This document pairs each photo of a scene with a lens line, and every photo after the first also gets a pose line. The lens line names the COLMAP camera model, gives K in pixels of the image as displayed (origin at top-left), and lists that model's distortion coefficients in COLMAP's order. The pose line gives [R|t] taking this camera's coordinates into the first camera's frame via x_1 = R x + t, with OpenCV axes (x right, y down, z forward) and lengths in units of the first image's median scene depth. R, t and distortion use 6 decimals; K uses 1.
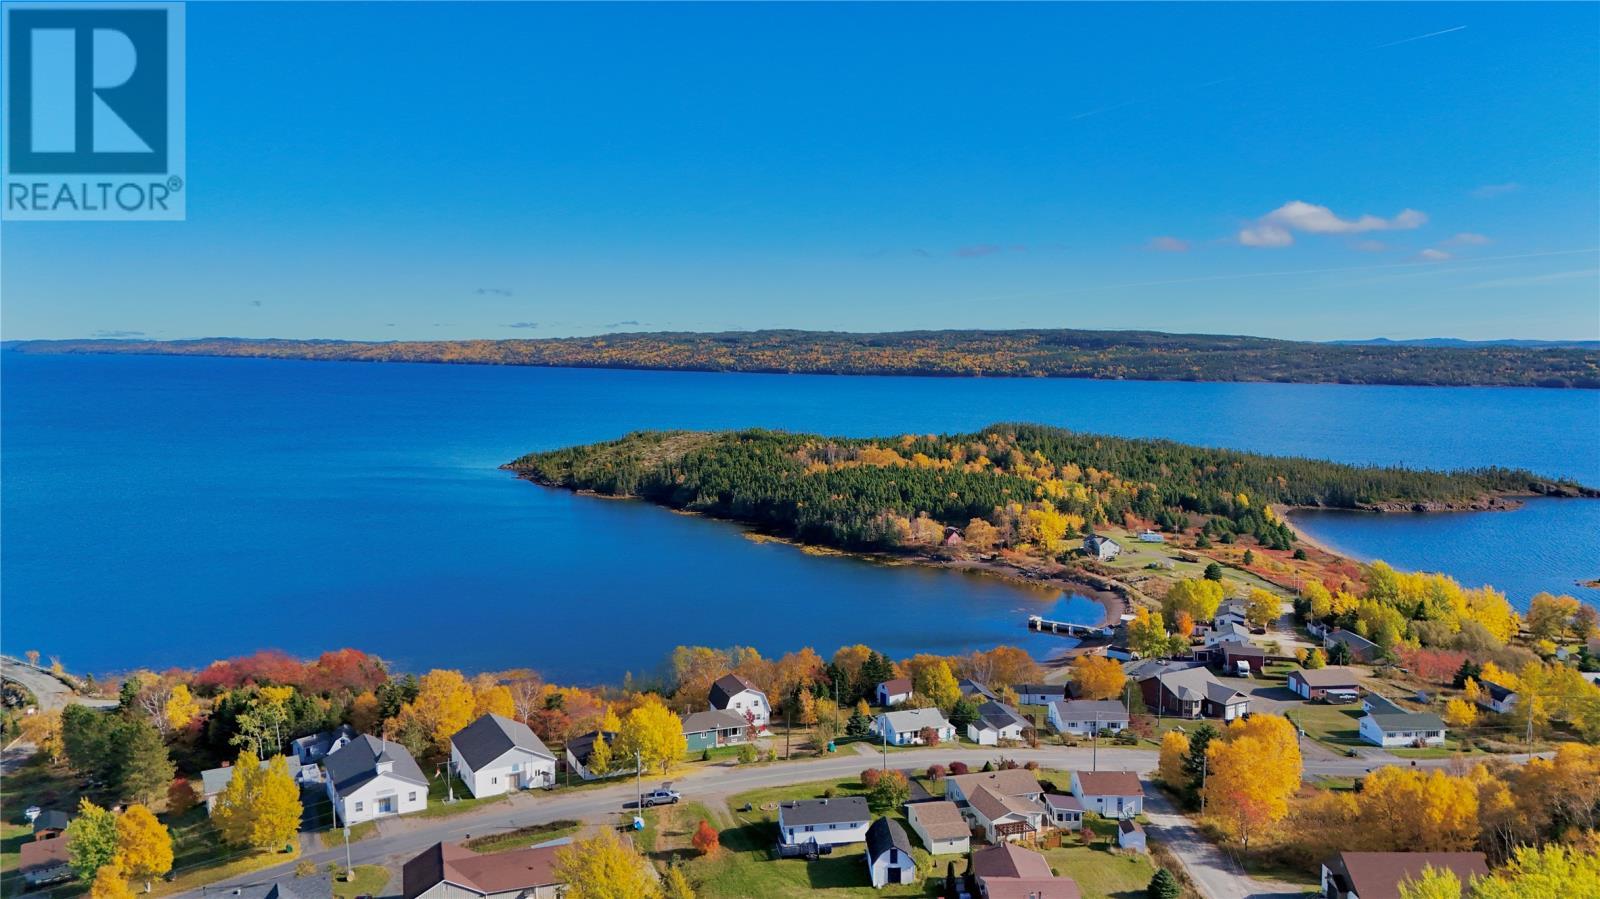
lens RADIAL K [[1180.6, 0, 800.0], [0, 1180.6, 449.5], [0, 0, 1]] dist [0.129135, -0.155051]
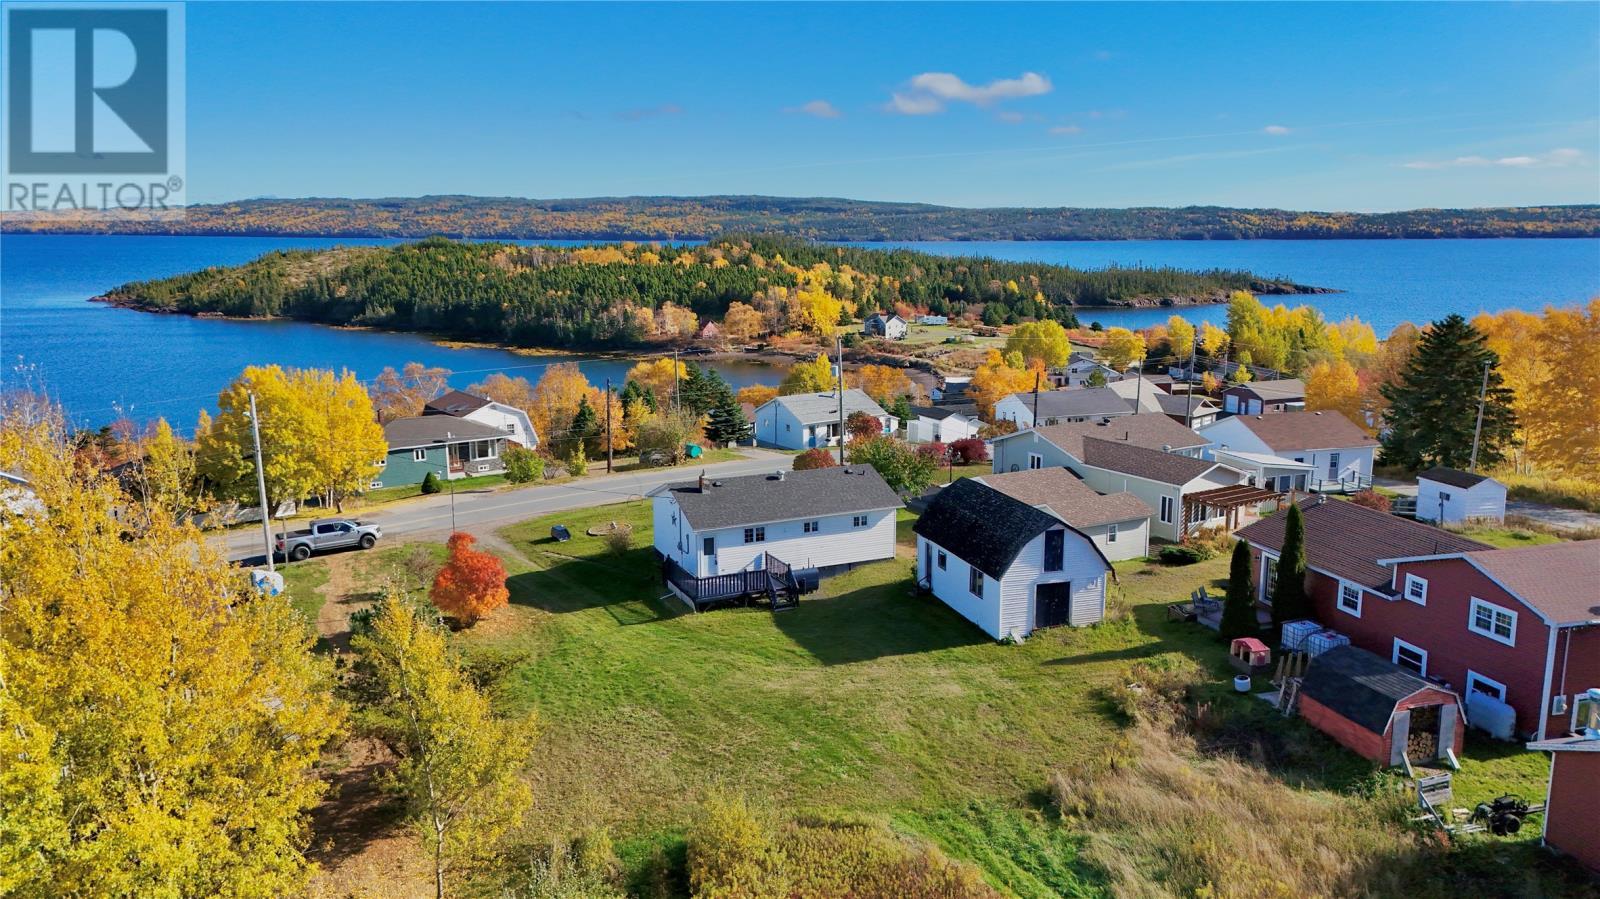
lens RADIAL K [[1180.6, 0, 800.0], [0, 1180.6, 449.5], [0, 0, 1]] dist [0.129135, -0.155051]
pose [[0.965302, -0.053675, 0.255559, -0.018211], [0.028490, 0.994453, 0.101252, 0.063363], [-0.259576, -0.090458, 0.961477, 0.159899]]
